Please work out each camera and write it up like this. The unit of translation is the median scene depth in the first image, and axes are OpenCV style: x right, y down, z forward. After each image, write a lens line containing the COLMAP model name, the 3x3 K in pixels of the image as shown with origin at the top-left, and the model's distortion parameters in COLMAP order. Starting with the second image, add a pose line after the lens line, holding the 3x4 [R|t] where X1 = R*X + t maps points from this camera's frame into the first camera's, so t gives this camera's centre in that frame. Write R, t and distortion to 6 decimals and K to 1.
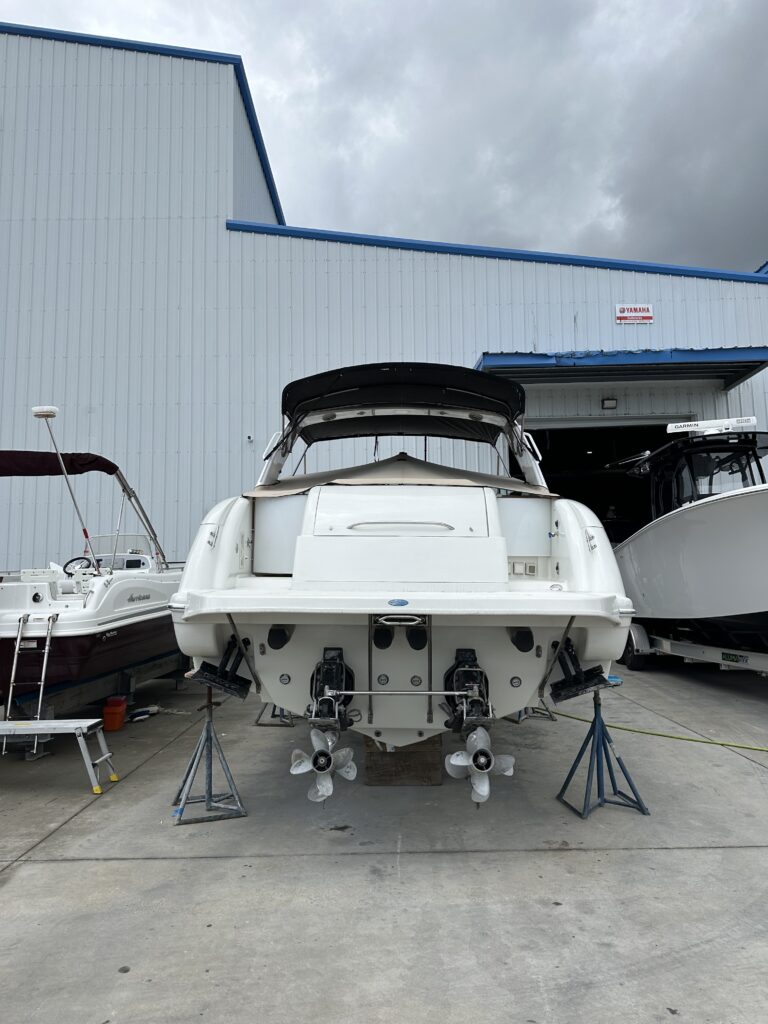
lens RADIAL K [[719.3, 0, 384.0], [0, 719.3, 512.0], [0, 0, 1]] dist [0.063593, -0.071928]
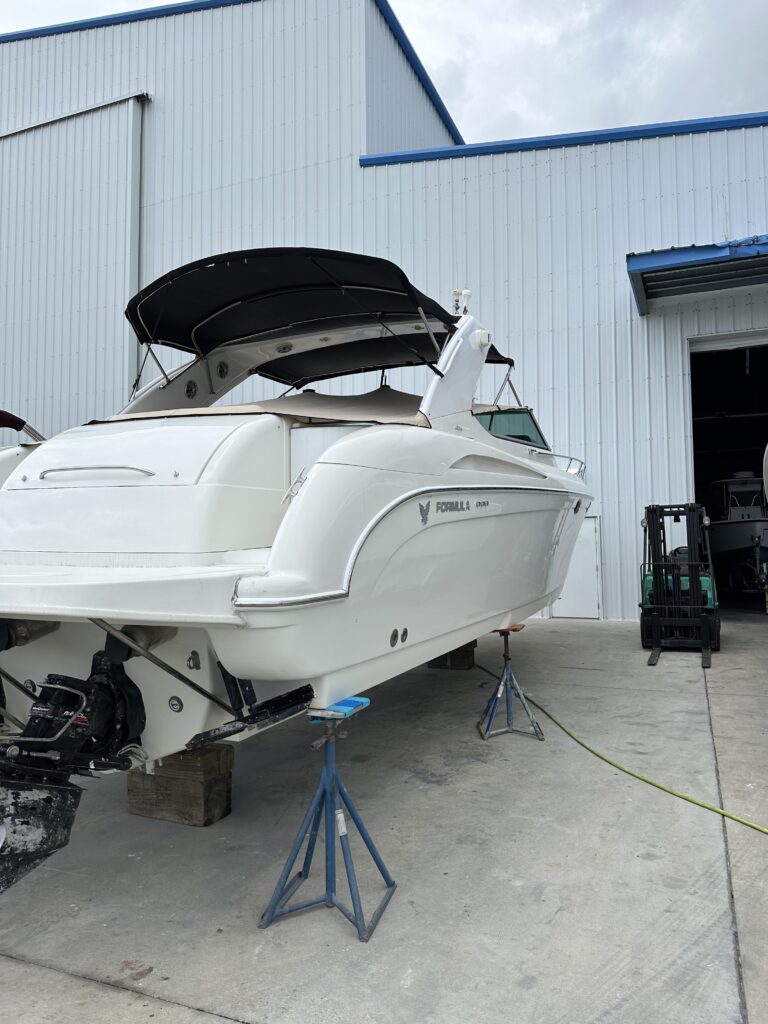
lens RADIAL K [[719.3, 0, 384.0], [0, 719.3, 512.0], [0, 0, 1]] dist [0.063593, -0.071928]
pose [[0.922433, -0.013930, -0.385906, 0.612190], [0.034856, 0.998273, 0.047282, 0.036271], [0.384581, -0.057066, 0.921326, 0.474136]]
